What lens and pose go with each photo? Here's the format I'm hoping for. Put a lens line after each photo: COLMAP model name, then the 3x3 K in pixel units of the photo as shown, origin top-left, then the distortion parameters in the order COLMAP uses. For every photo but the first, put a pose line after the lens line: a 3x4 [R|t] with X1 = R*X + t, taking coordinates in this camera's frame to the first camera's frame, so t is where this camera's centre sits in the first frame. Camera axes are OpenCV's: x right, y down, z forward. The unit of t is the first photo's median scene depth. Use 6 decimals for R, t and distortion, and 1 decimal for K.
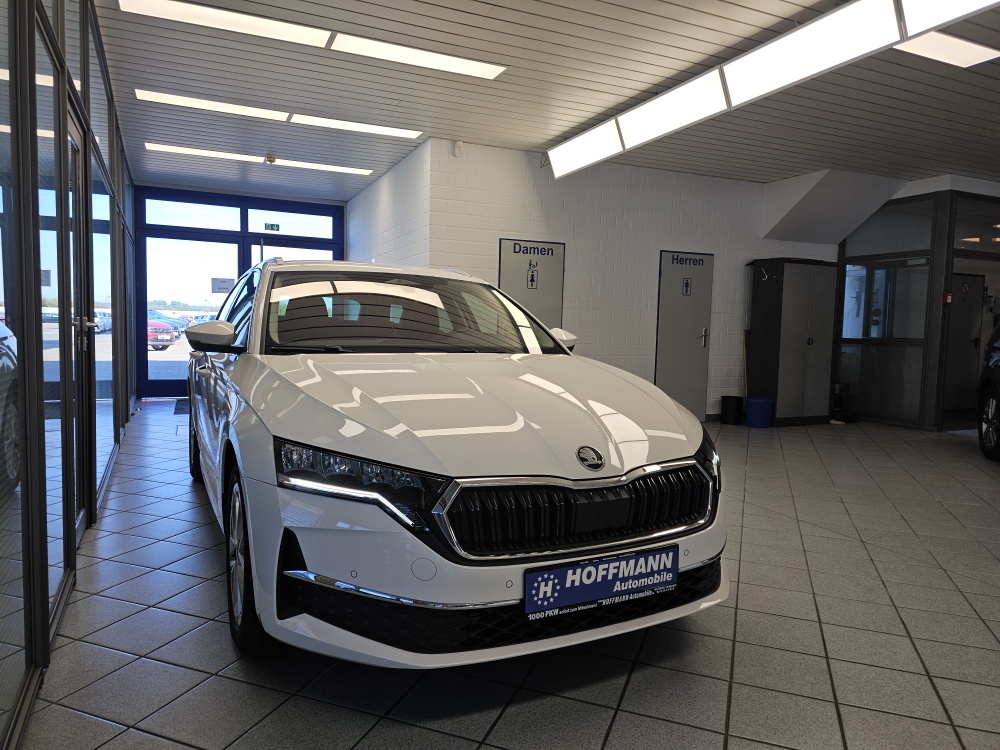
lens RADIAL K [[674.1, 0, 503.6], [0, 674.1, 366.3], [0, 0, 1]] dist [0.100986, -0.142852]
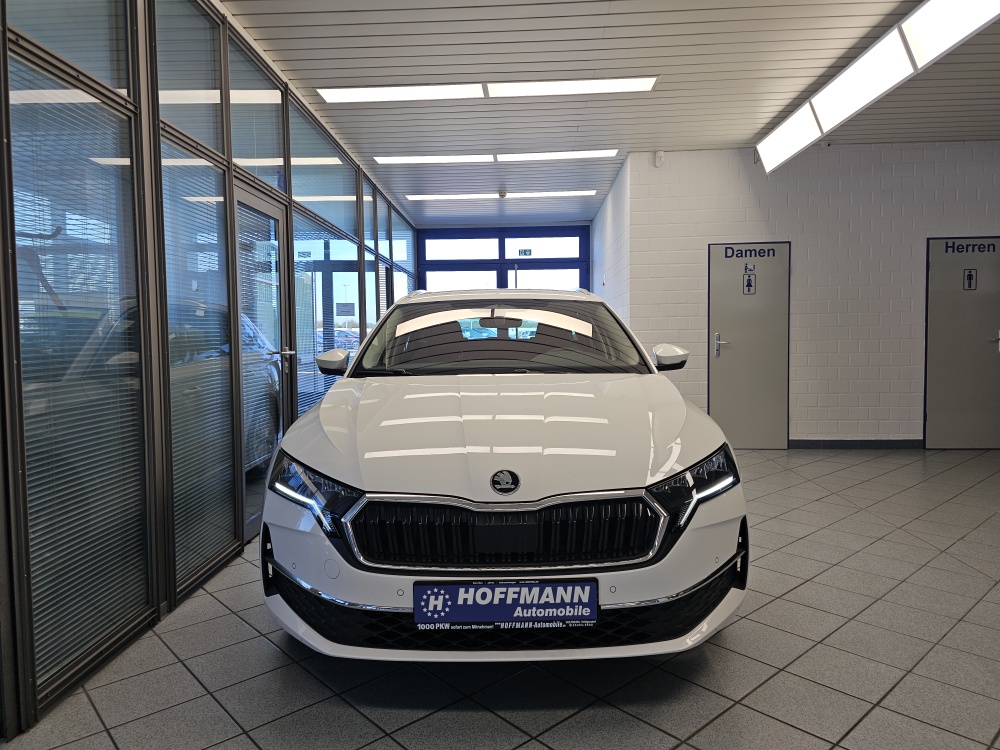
lens RADIAL K [[667.1, 0, 465.4], [0, 667.1, 355.3], [0, 0, 1]] dist [0.041035, -0.036117]
pose [[0.883725, -0.022555, -0.467462, 0.552743], [0.007521, 0.999393, -0.034002, -0.021082], [0.467945, 0.026533, 0.883359, 0.079431]]
